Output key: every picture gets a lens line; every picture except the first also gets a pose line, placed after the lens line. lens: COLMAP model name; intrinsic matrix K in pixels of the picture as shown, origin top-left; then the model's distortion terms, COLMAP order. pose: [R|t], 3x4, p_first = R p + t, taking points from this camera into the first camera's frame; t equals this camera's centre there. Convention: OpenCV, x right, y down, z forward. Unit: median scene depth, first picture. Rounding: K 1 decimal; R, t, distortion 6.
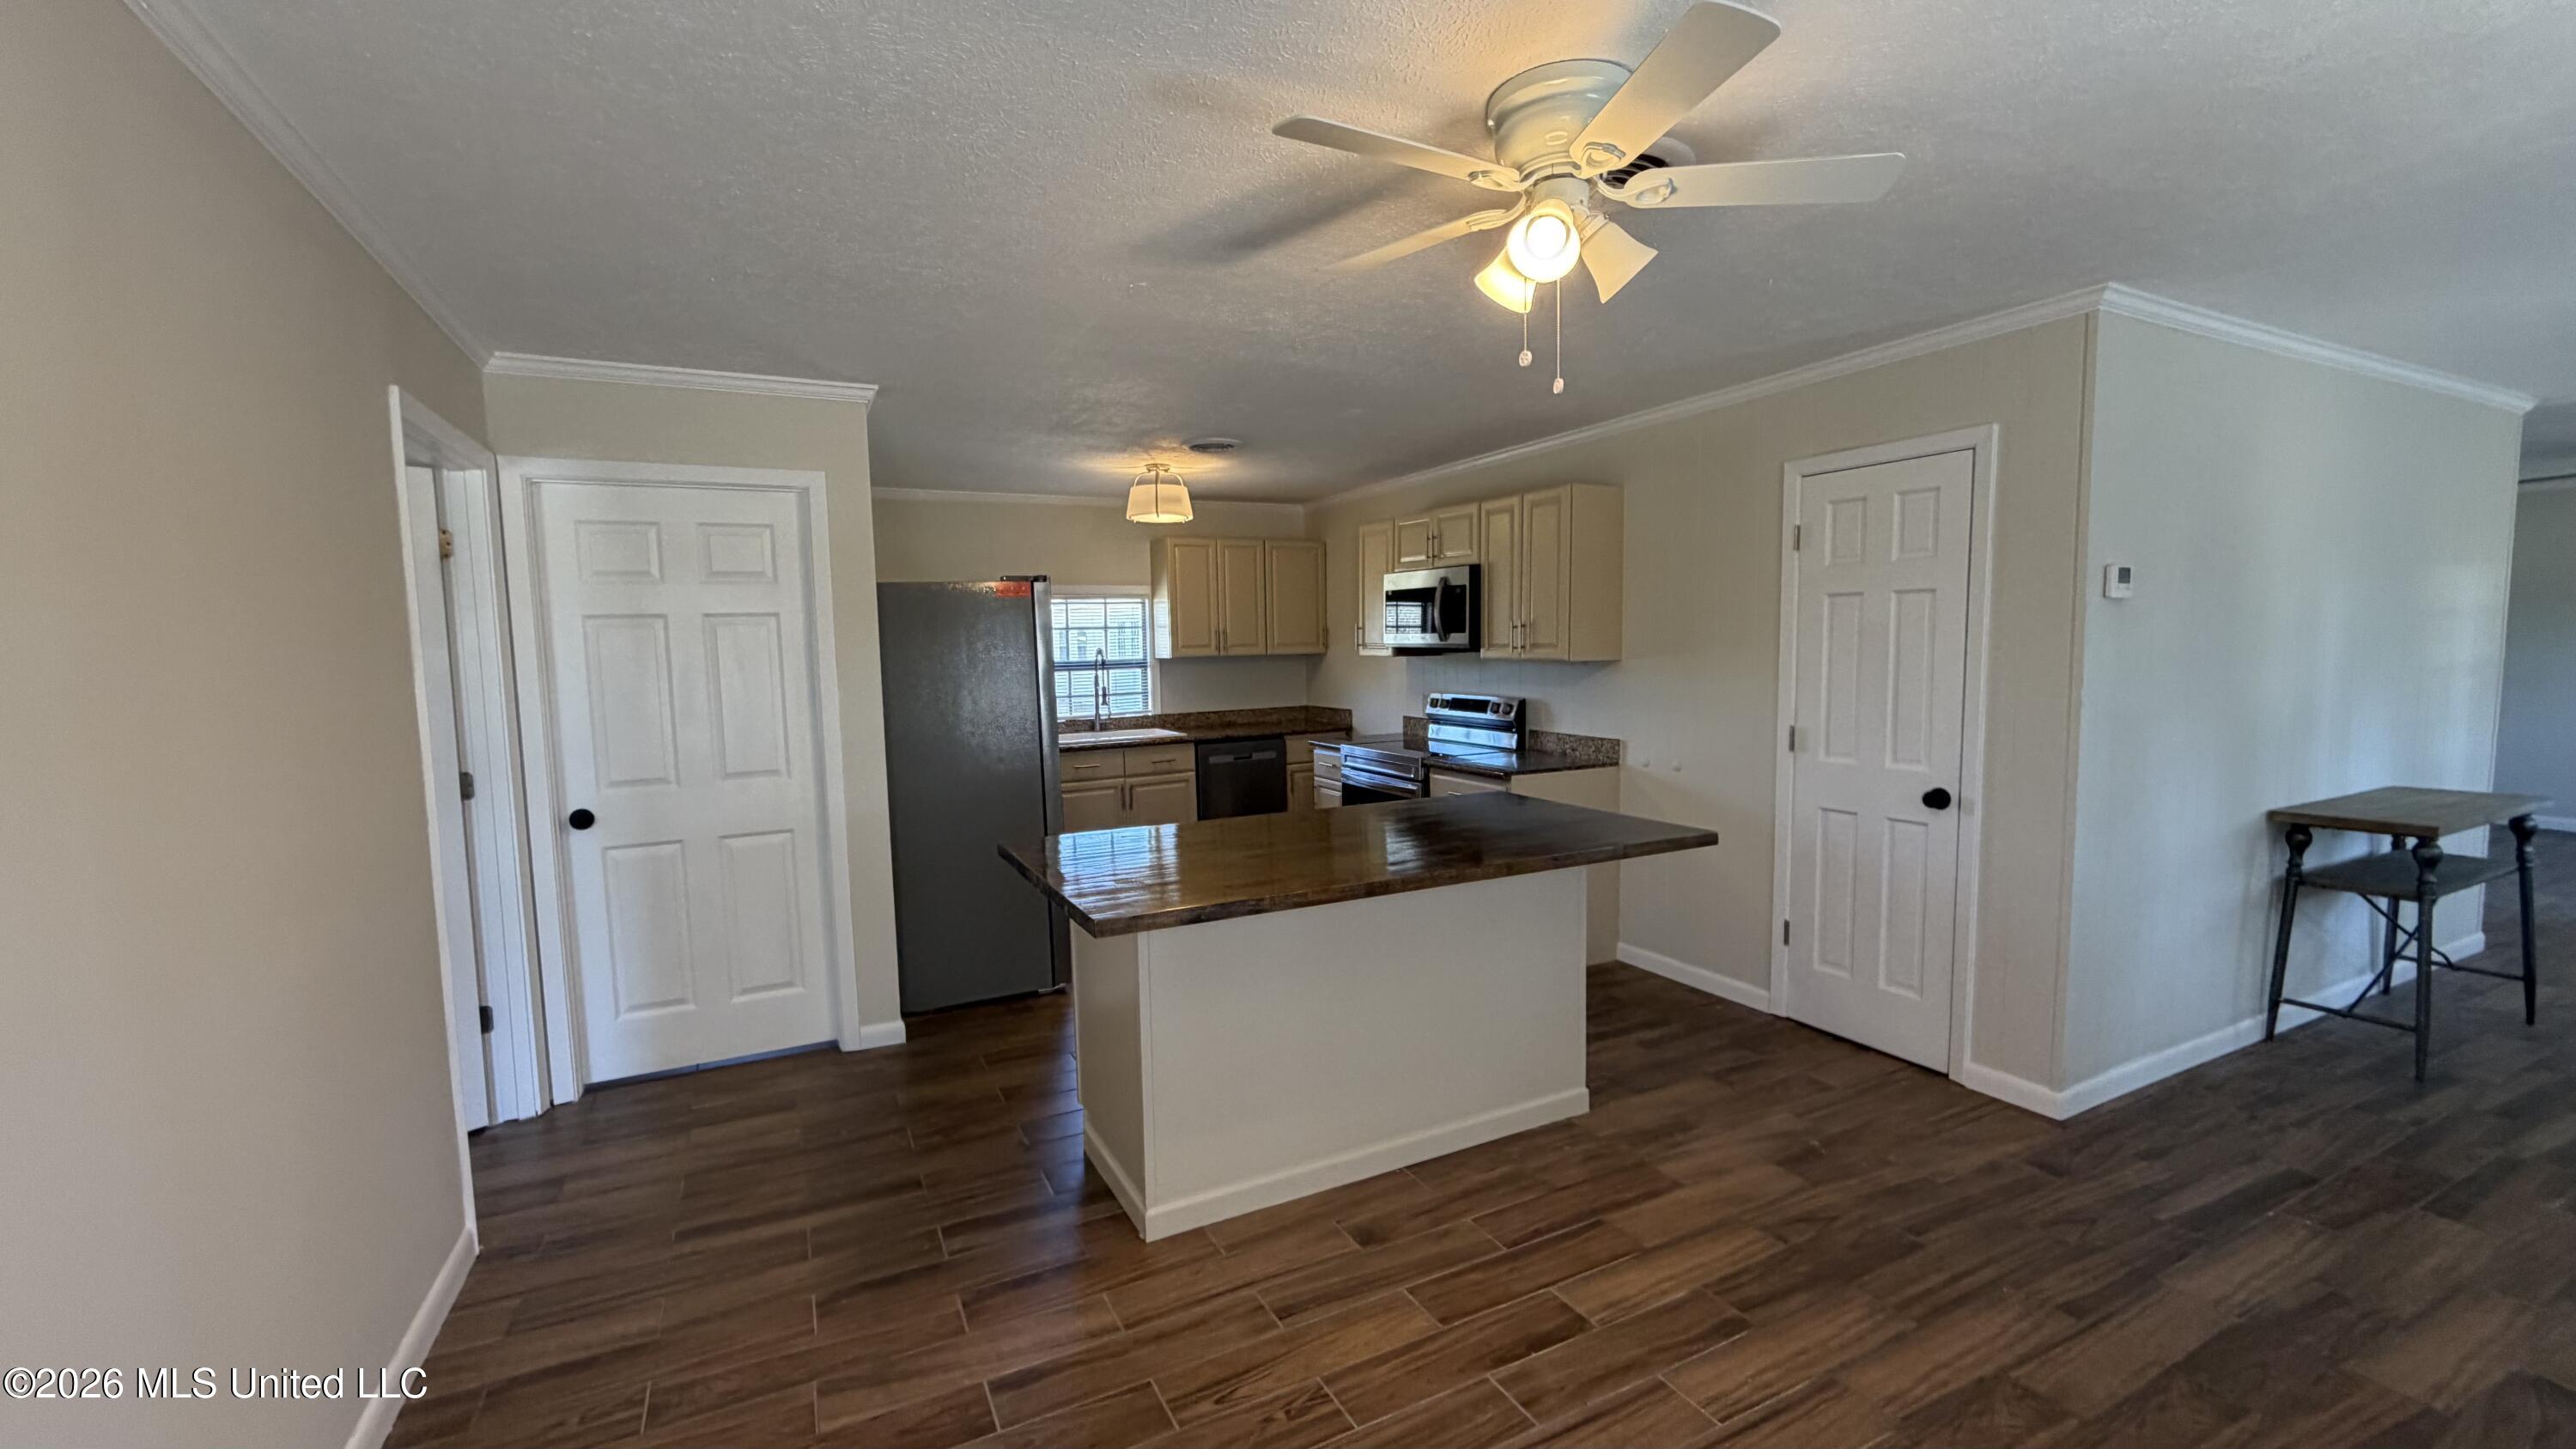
lens RADIAL K [[1037.7, 0, 1279.4], [0, 1037.7, 733.9], [0, 0, 1]] dist [0.000761, -0.000006]
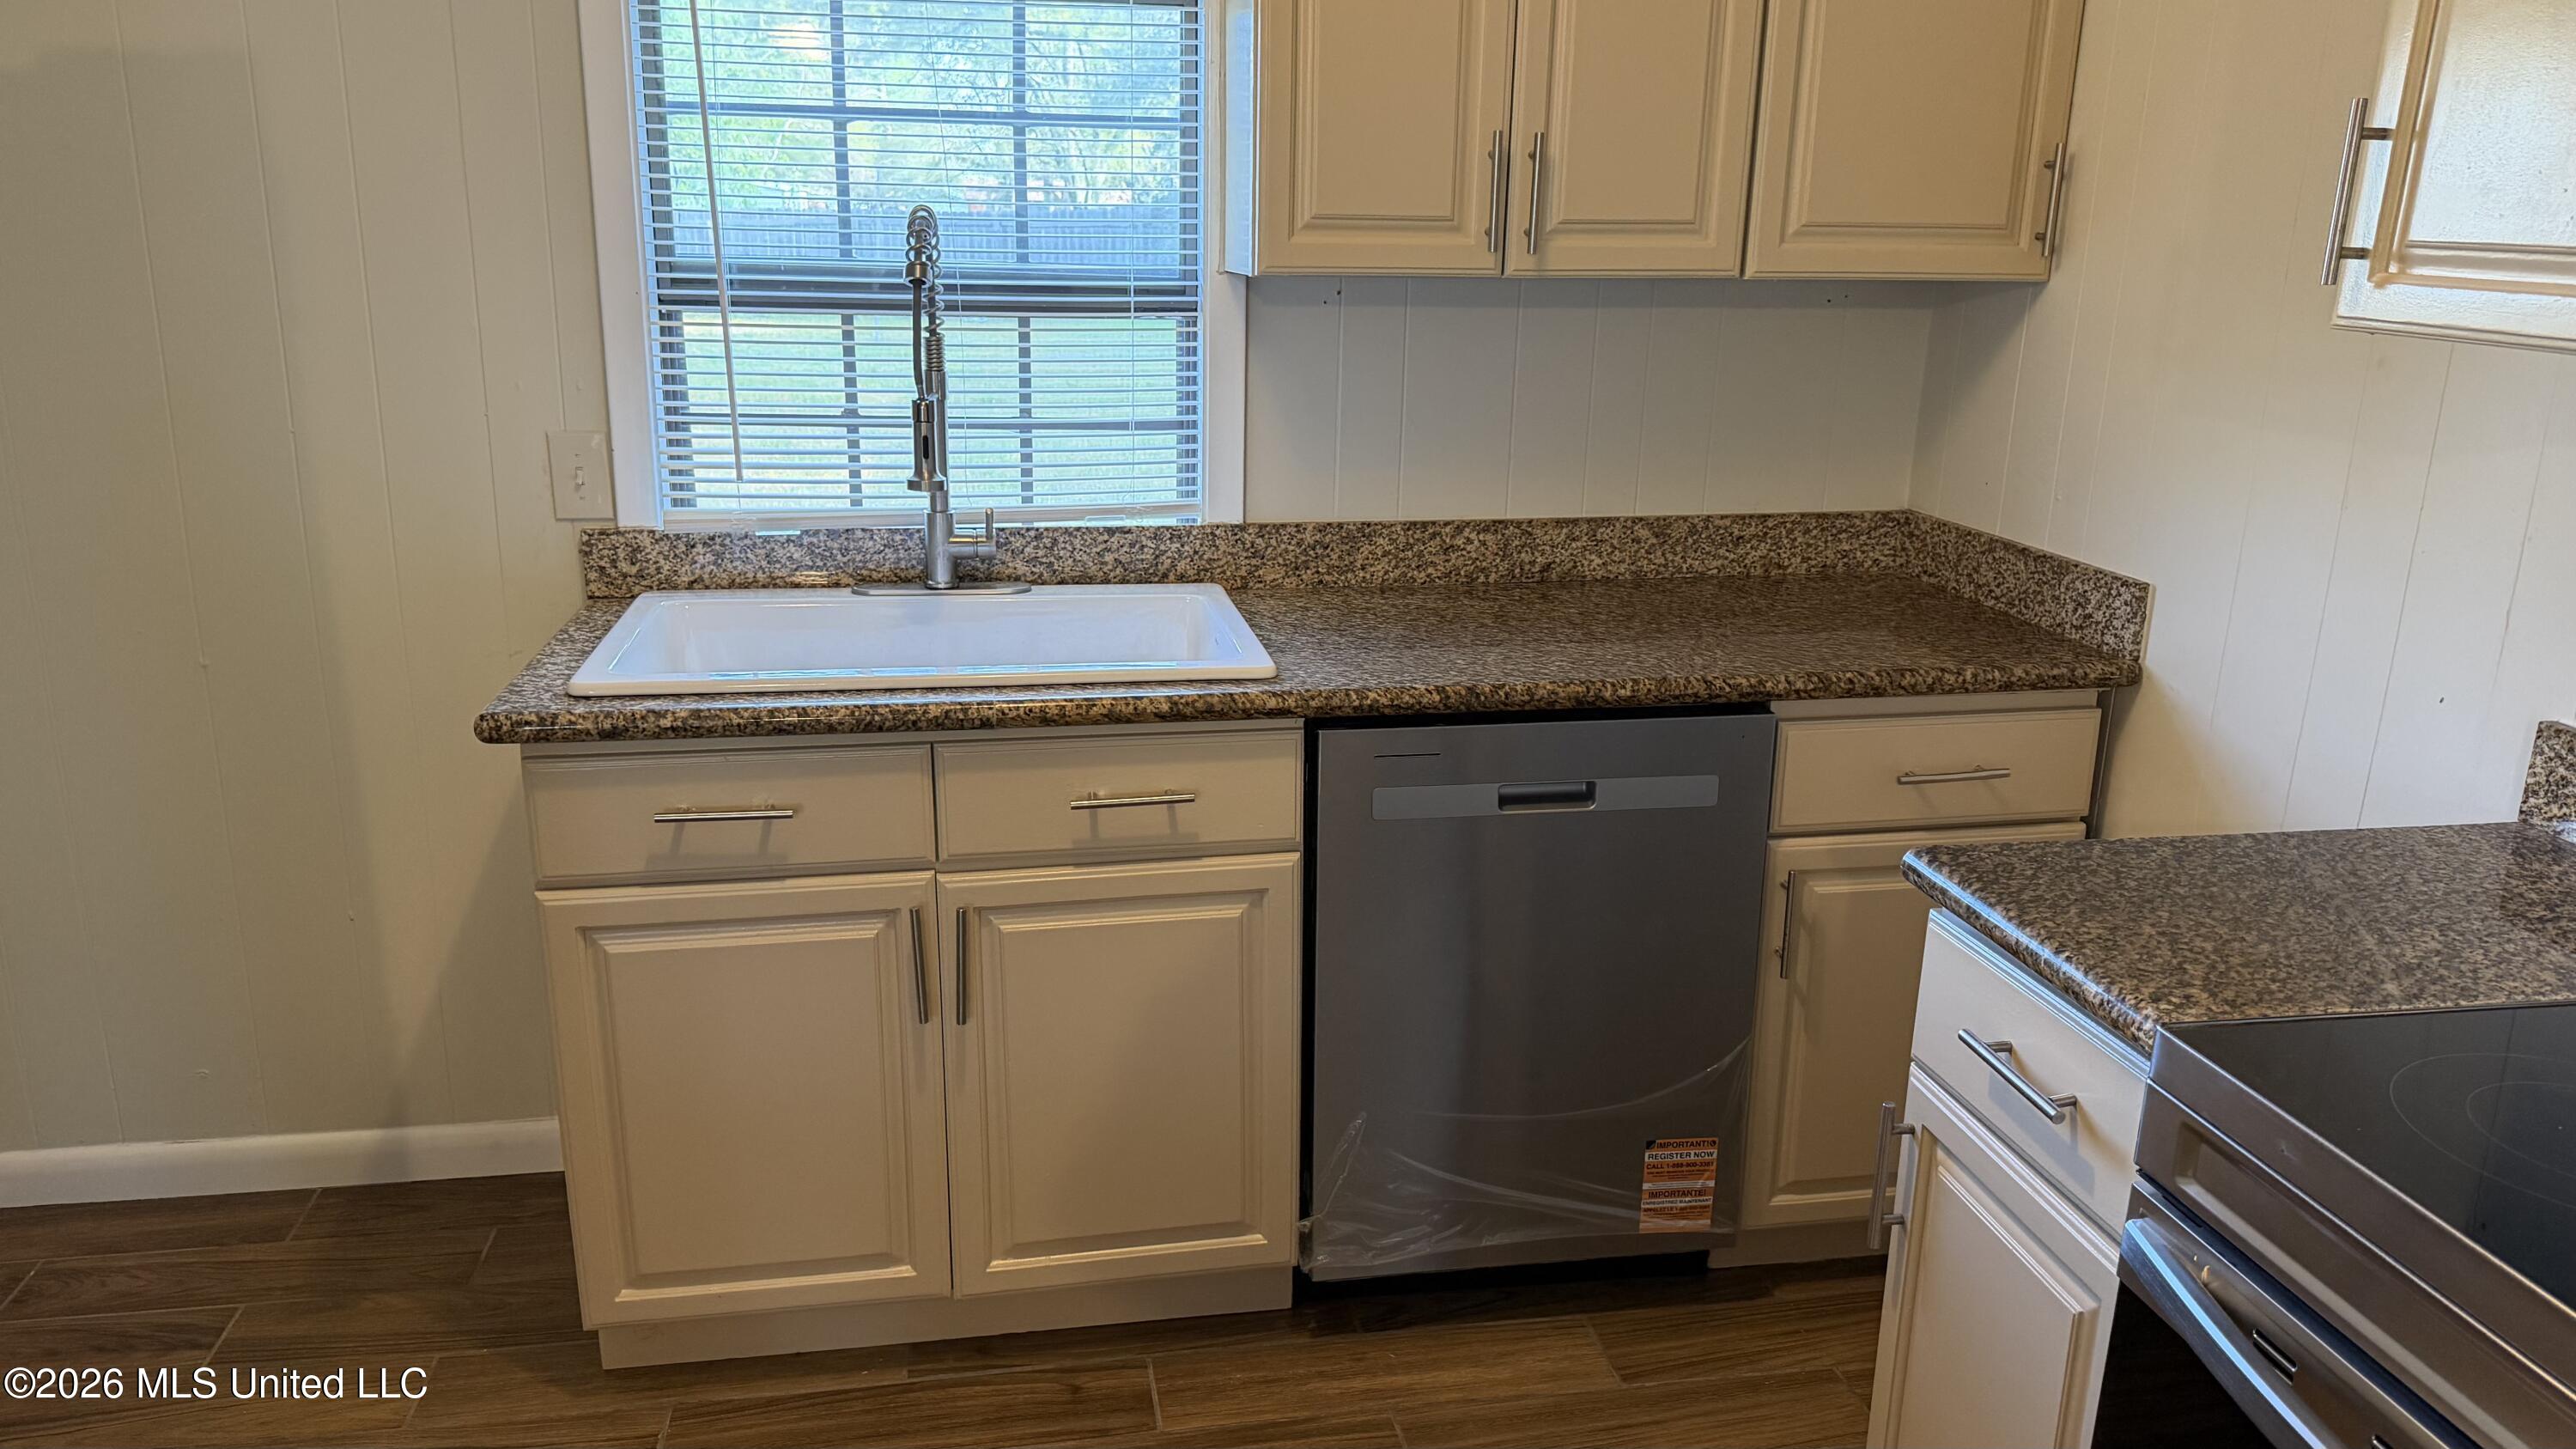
lens RADIAL K [[1810.5, 0, 1296.3], [0, 1810.5, 727.9], [0, 0, 1]] dist [0.123359, -0.179272]
pose [[0.959164, 0.113609, -0.259032, 0.008929], [-0.064647, 0.979602, 0.190266, -0.057623], [0.275364, -0.165751, 0.946943, 0.676461]]
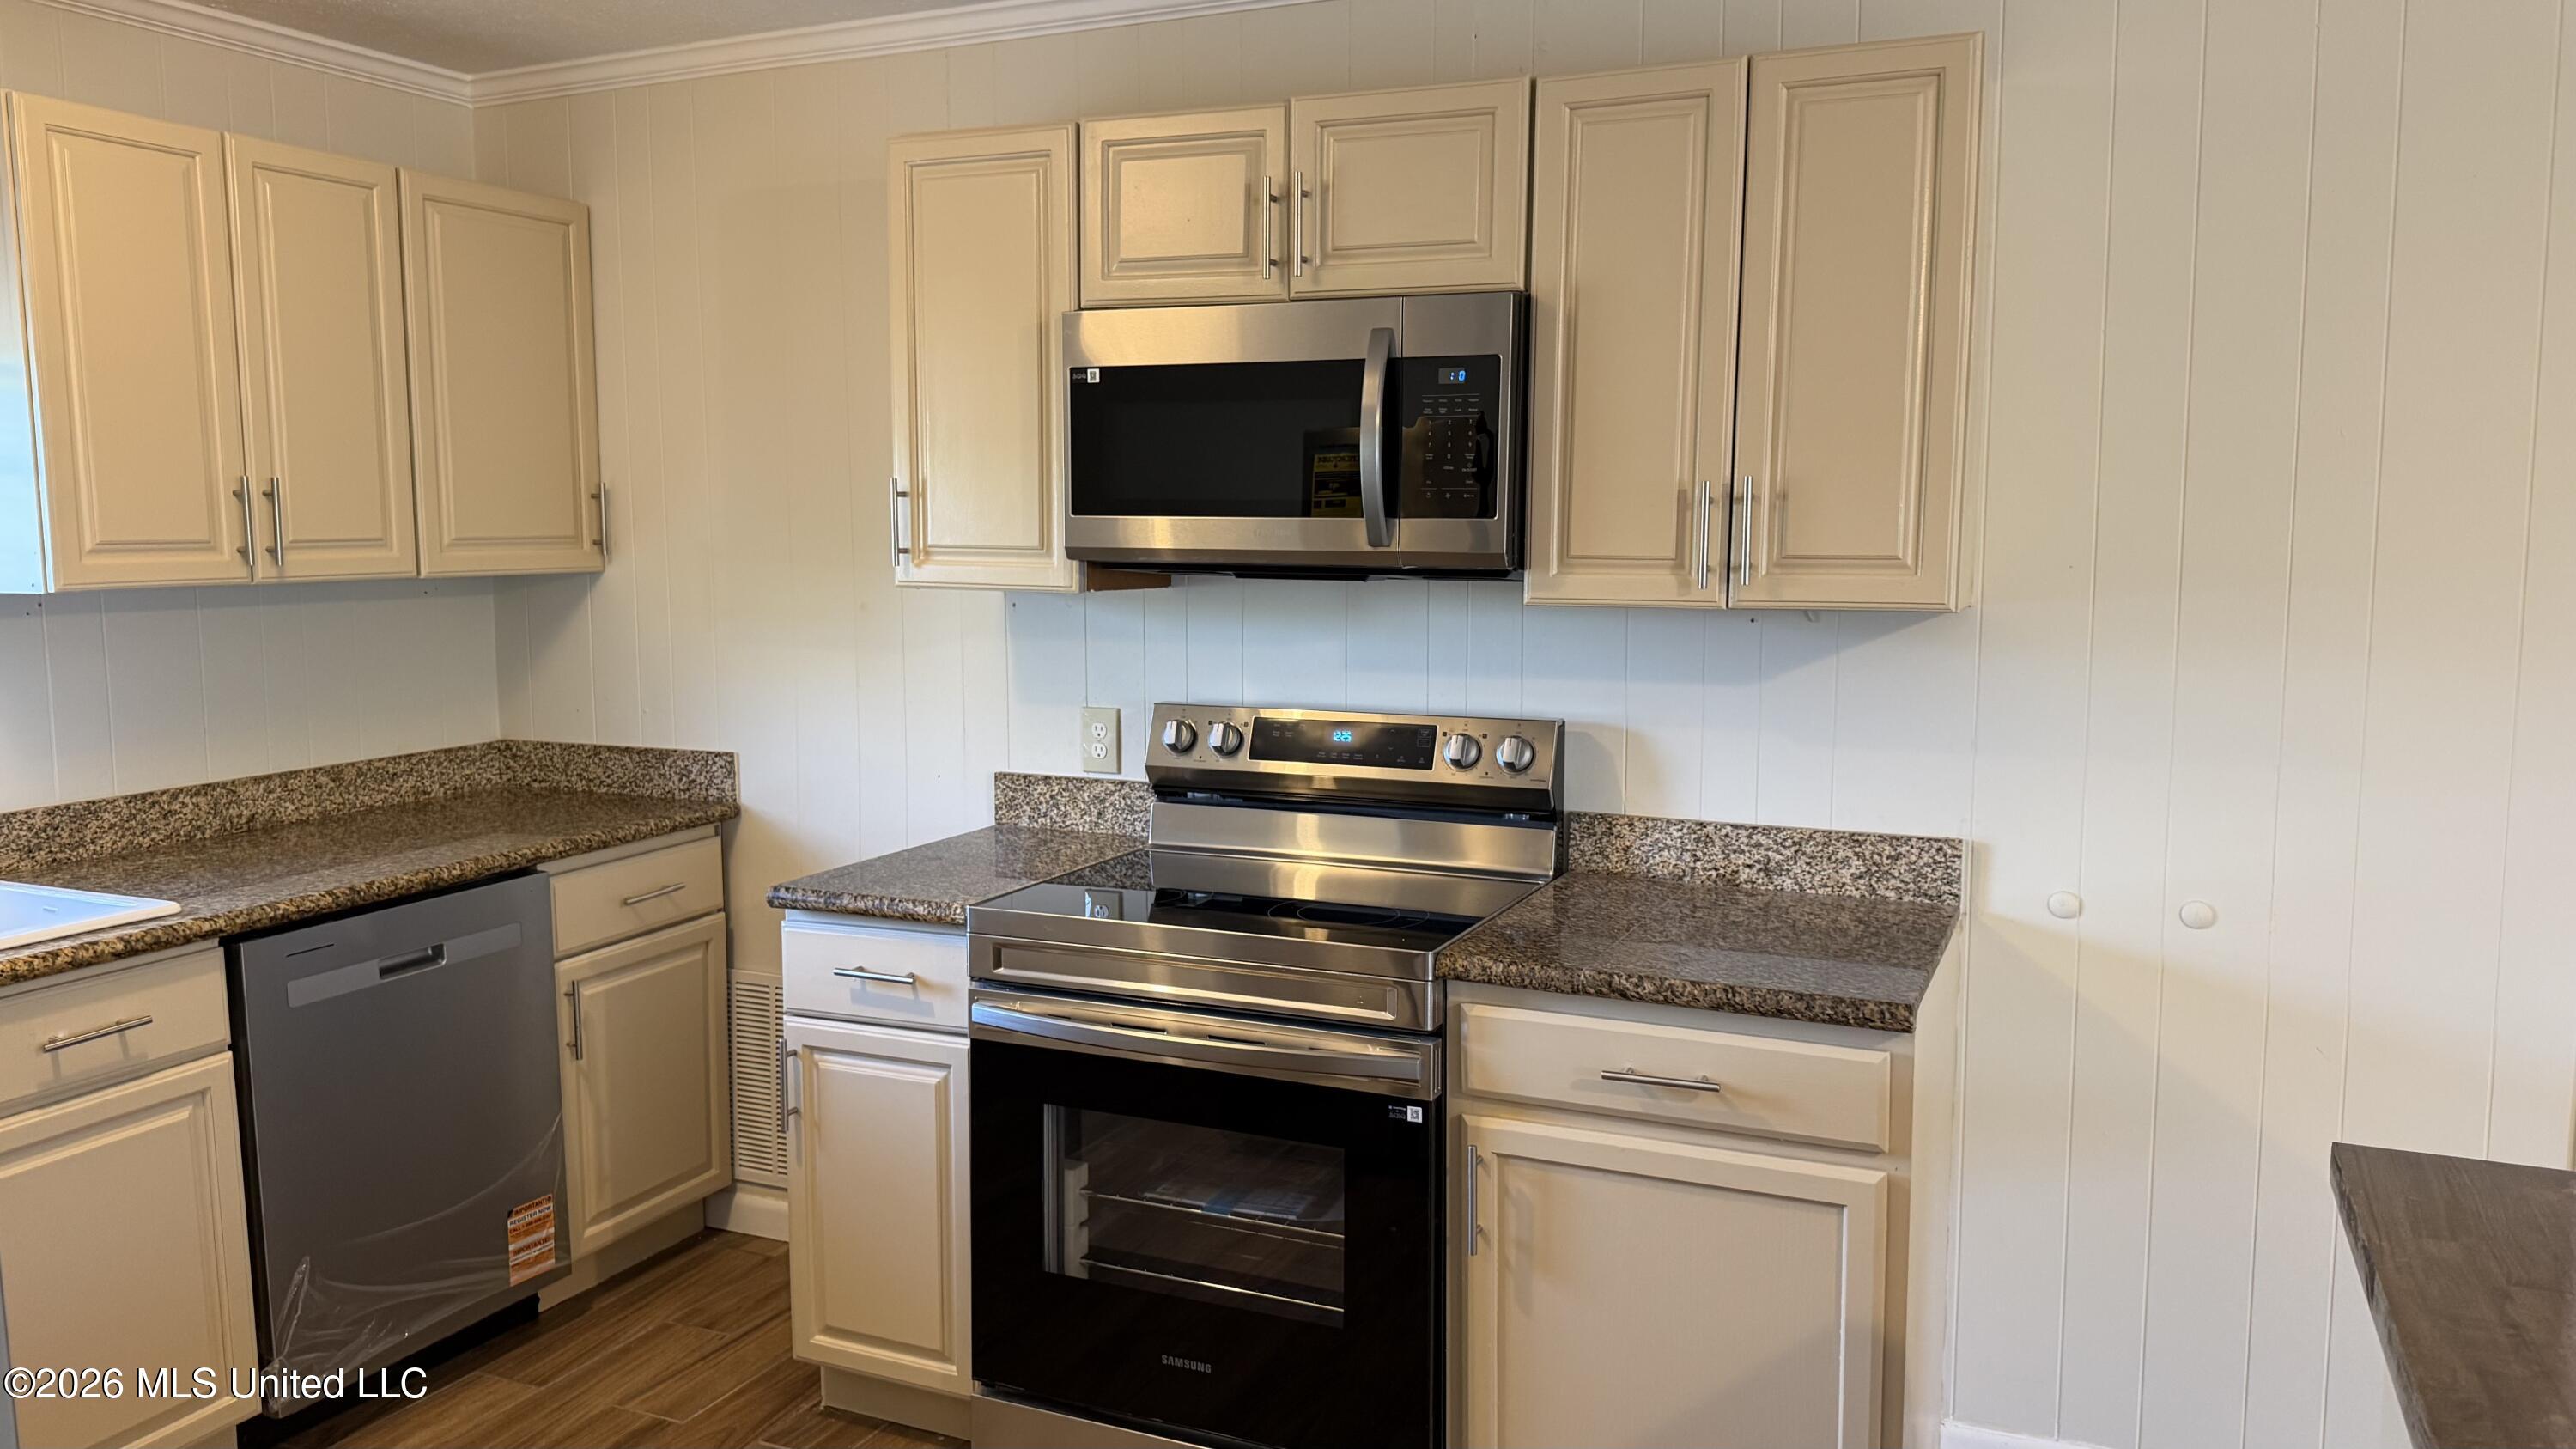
lens RADIAL K [[1827.2, 0, 1288.0], [0, 1827.2, 724.5], [0, 0, 1]] dist [0.070751, -0.078588]
pose [[0.776127, -0.052838, 0.628359, -0.163732], [0.044389, 0.998589, 0.029143, -0.044427], [-0.629012, 0.005273, 0.777378, 0.502823]]
